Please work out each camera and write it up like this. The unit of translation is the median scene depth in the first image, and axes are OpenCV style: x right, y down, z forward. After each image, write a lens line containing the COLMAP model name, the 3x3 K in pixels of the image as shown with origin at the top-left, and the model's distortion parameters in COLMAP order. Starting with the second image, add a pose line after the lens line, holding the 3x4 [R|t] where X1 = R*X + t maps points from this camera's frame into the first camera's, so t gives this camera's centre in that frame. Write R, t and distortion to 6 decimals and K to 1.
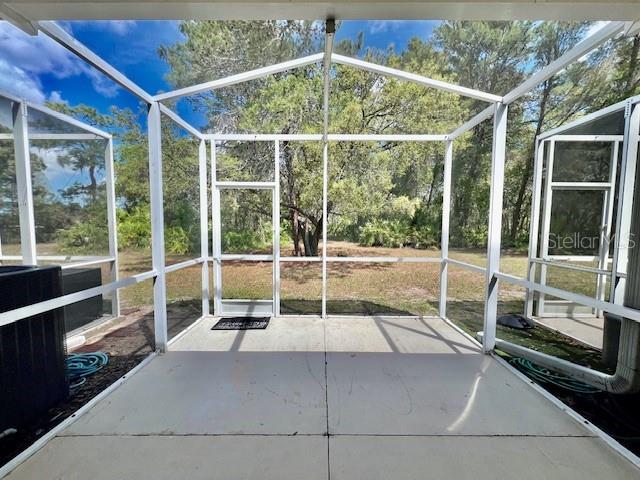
lens RADIAL K [[255.1, 0, 321.3], [0, 255.1, 240.1], [0, 0, 1]] dist [-0.001041, 0.000440]
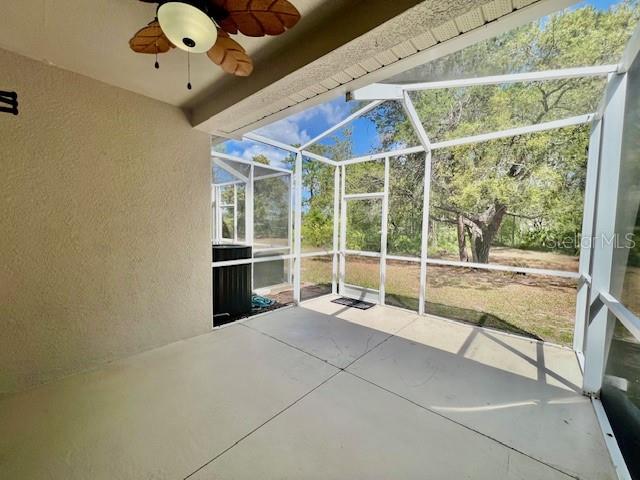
lens RADIAL K [[255.1, 0, 321.3], [0, 255.1, 240.1], [0, 0, 1]] dist [-0.001041, 0.000440]
pose [[0.762478, 0.045378, -0.645421, 0.372752], [-0.054499, 0.998497, 0.005819, 0.007243], [0.644715, 0.030738, 0.763805, -0.099317]]
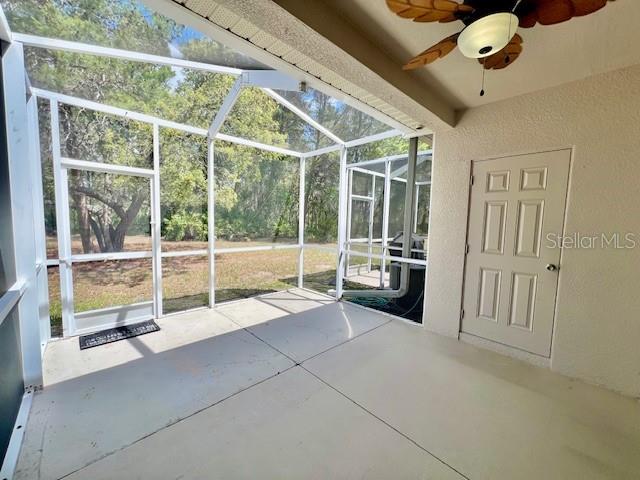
lens RADIAL K [[255.1, 0, 321.3], [0, 255.1, 240.1], [0, 0, 1]] dist [-0.001041, 0.000440]
pose [[0.726218, -0.042729, 0.686135, -0.374907], [0.022768, 0.999014, 0.038116, -0.000676], [-0.687087, -0.012058, 0.726475, -0.065781]]
